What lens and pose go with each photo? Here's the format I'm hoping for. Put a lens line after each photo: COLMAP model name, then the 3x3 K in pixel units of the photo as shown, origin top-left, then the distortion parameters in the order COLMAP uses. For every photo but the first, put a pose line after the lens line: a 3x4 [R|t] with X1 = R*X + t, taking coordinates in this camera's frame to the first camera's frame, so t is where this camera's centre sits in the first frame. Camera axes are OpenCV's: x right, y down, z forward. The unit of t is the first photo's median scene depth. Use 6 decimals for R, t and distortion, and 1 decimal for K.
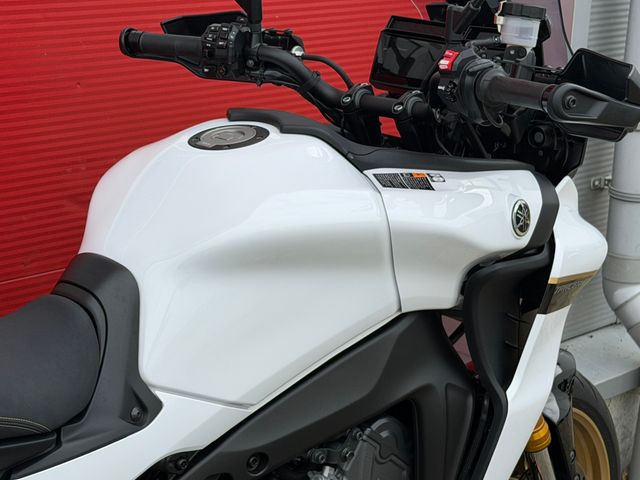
lens RADIAL K [[1368.7, 0, 320.0], [0, 1368.7, 240.0], [0, 0, 1]] dist [0.083226, 0.237112]
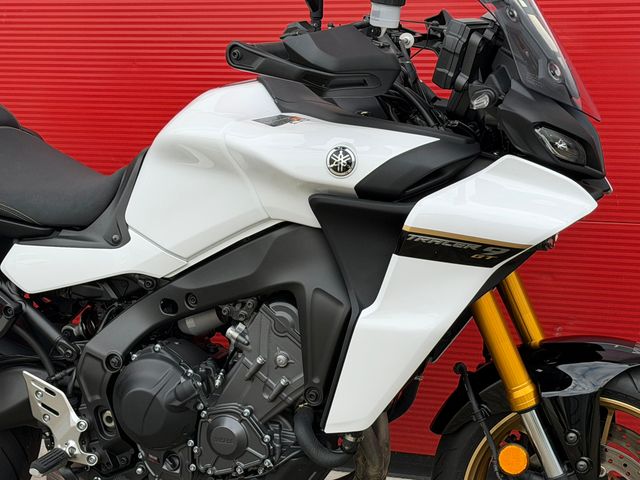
lens RADIAL K [[1368.7, 0, 320.0], [0, 1368.7, 240.0], [0, 0, 1]] dist [0.083226, 0.237112]
pose [[0.457876, 0.147120, -0.876758, 1.296737], [-0.208285, 0.976516, 0.055085, -0.011303], [0.864272, 0.157393, 0.477766, 0.403365]]
